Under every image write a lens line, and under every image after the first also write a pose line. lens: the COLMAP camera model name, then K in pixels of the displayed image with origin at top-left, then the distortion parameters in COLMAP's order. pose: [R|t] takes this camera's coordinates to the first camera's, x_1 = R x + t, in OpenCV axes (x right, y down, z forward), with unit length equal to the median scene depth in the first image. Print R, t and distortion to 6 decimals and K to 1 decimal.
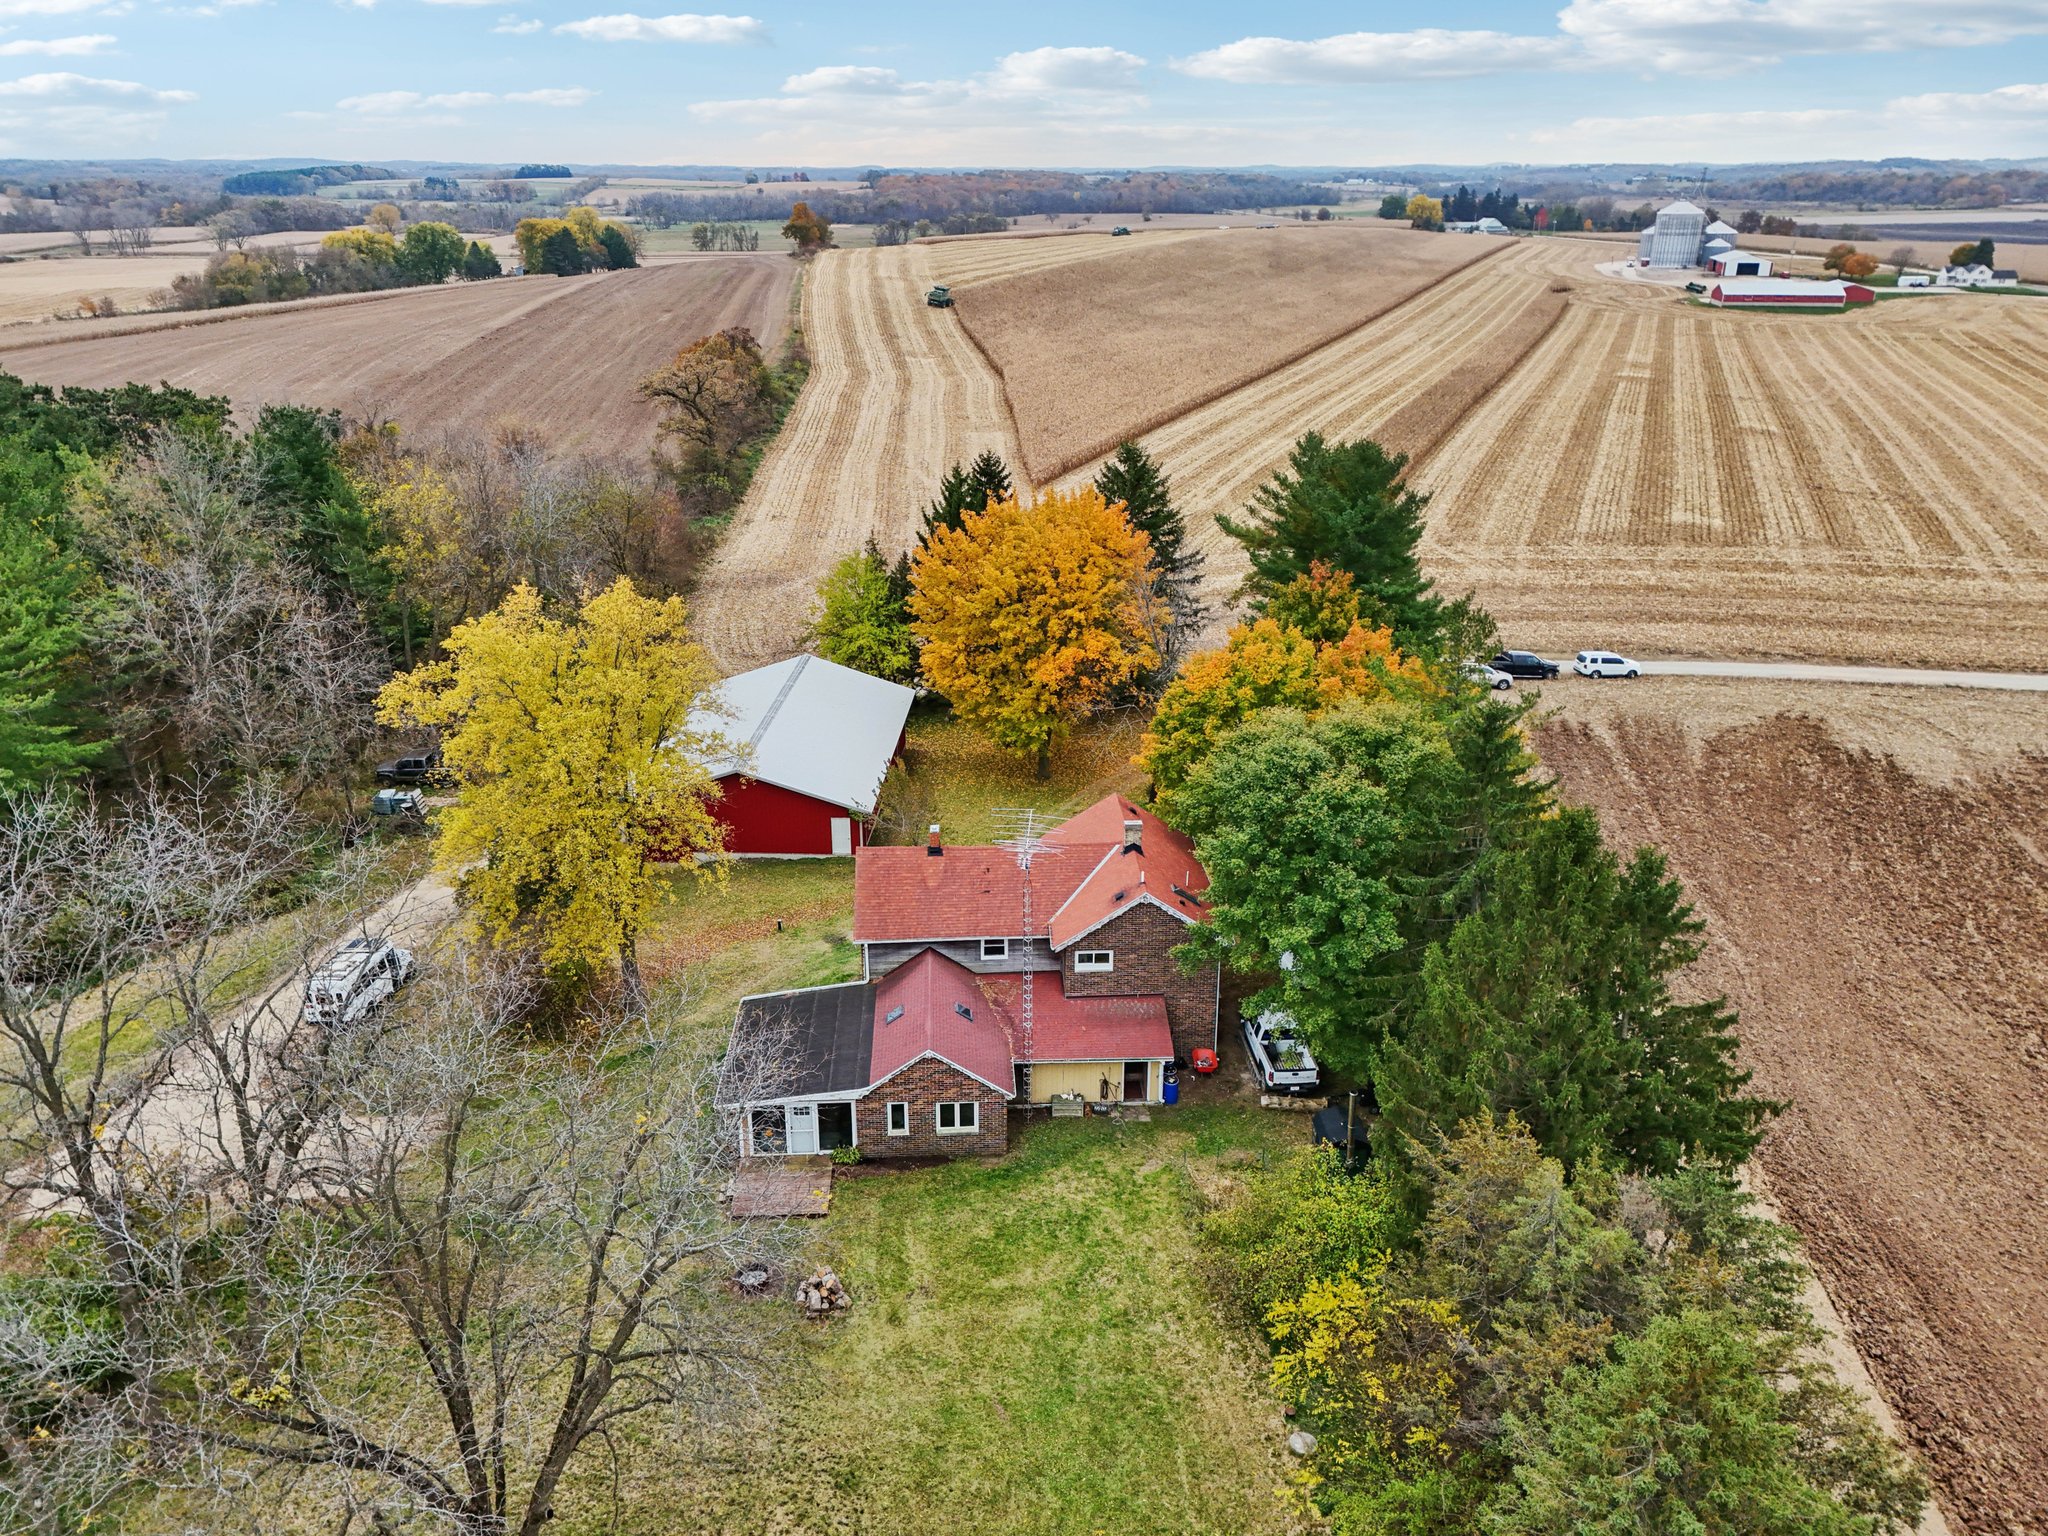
lens RADIAL K [[1521.5, 0, 1017.6], [0, 1521.5, 754.0], [0, 0, 1]] dist [0.073348, -0.054971]
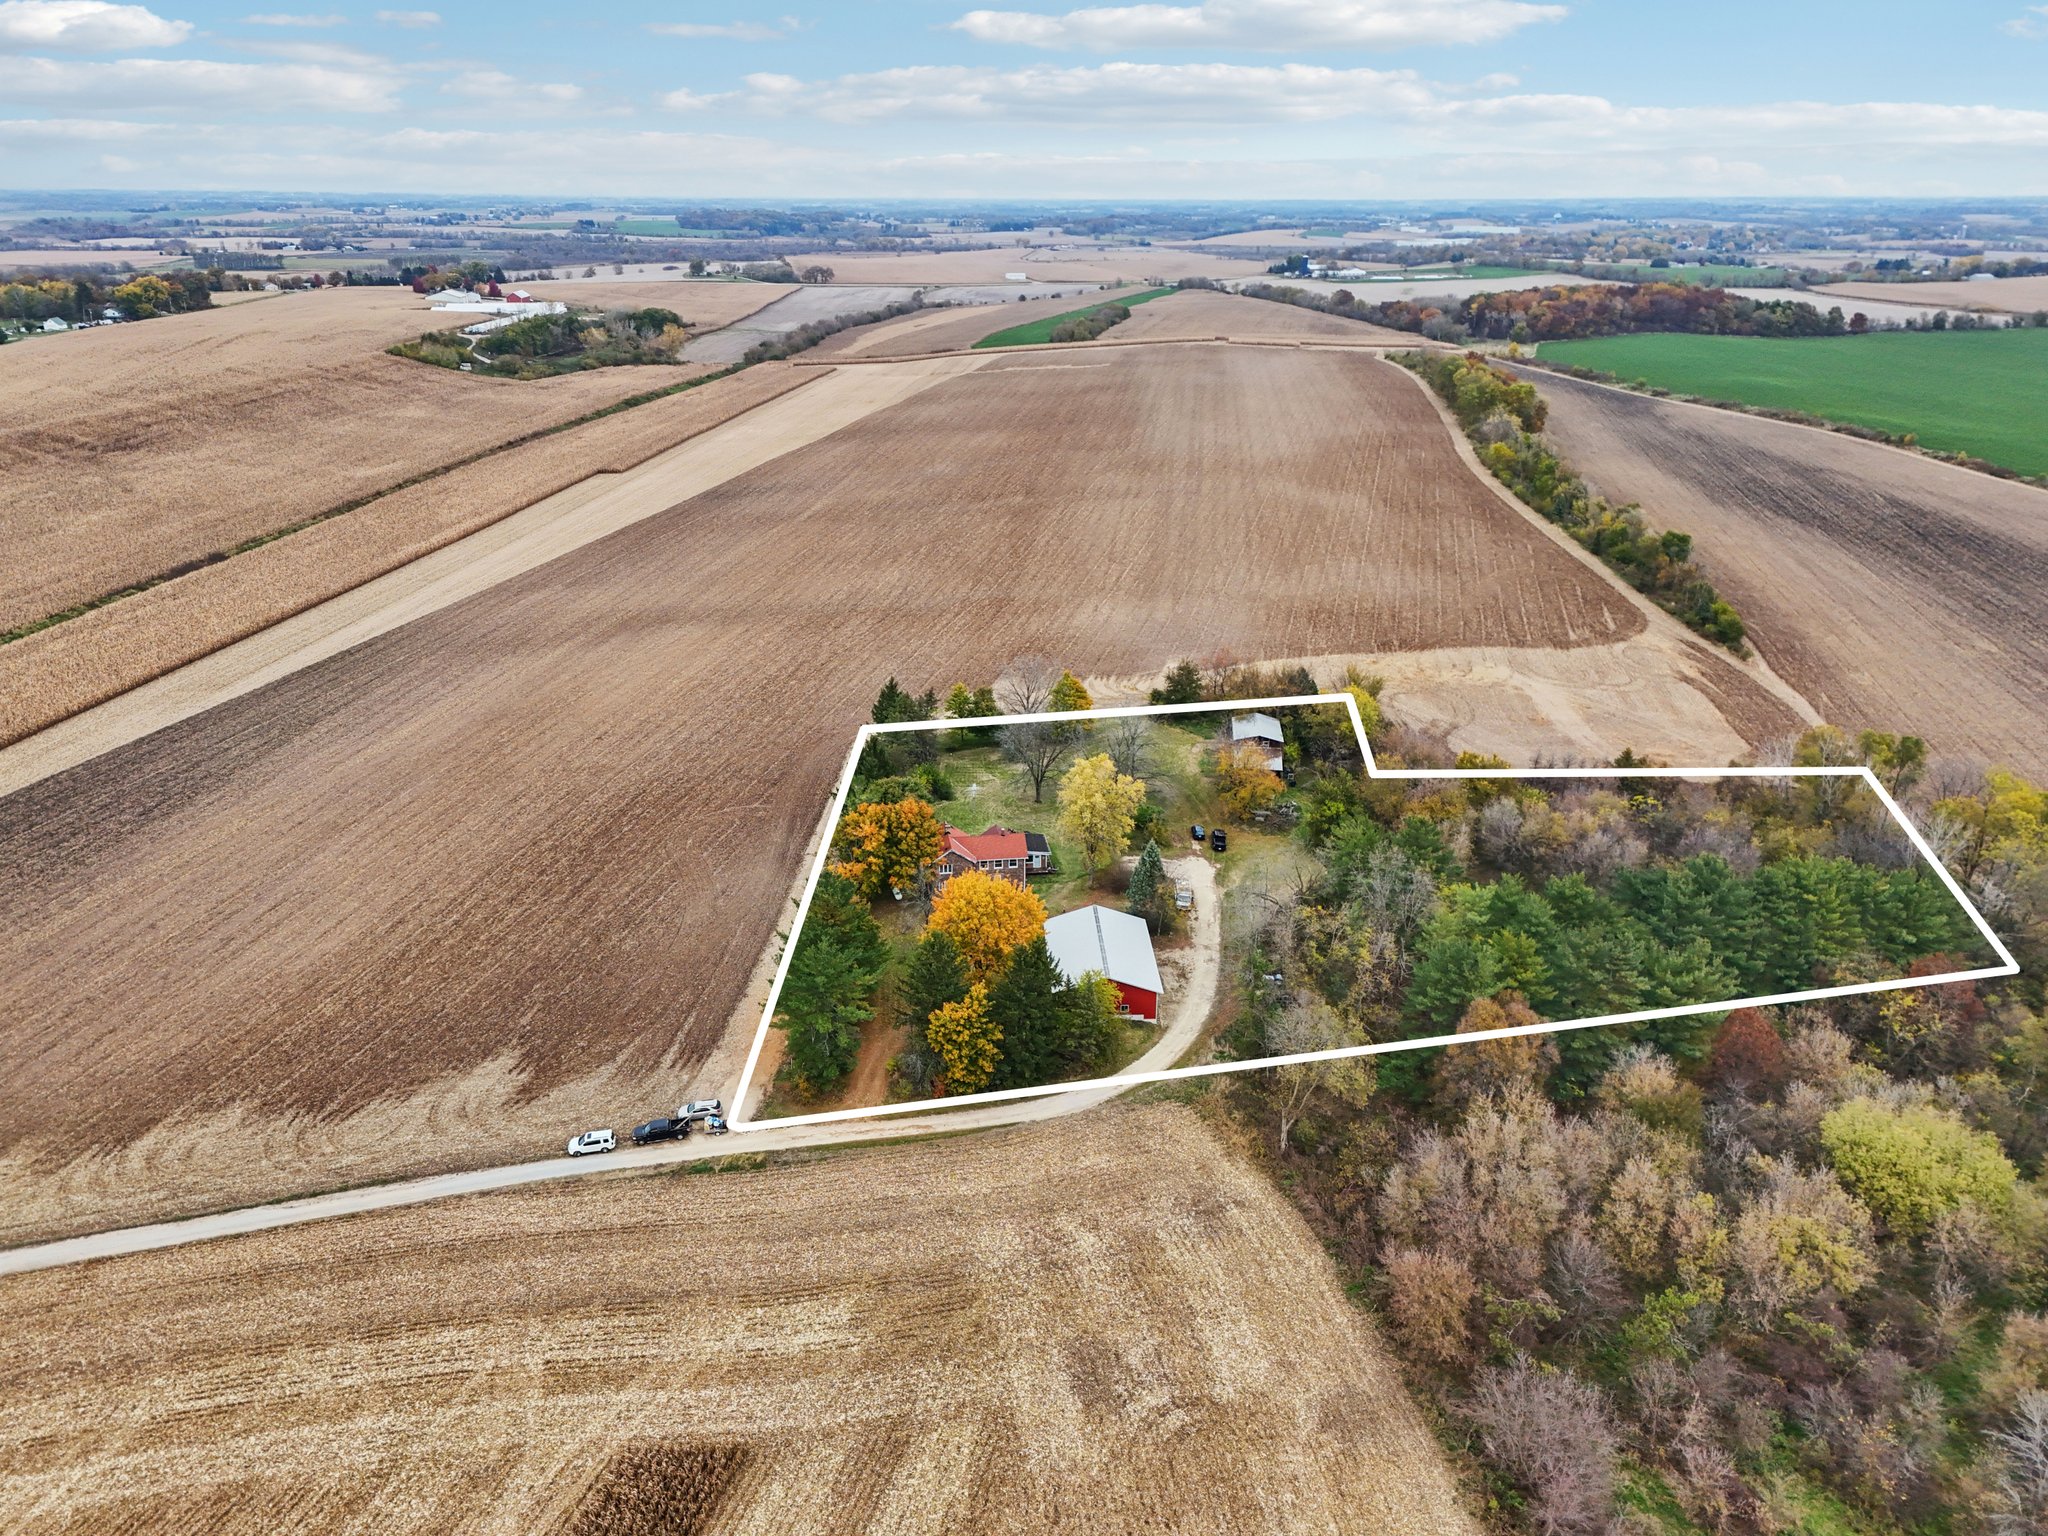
lens RADIAL K [[1528.0, 0, 1021.2], [0, 1528.0, 769.4], [0, 0, 1]] dist [0.095254, -0.093777]
pose [[-0.996375, 0.022442, -0.082059, 0.070575], [-0.037487, 0.750055, 0.660312, -0.870325], [0.076367, 0.660994, -0.746495, 1.282615]]
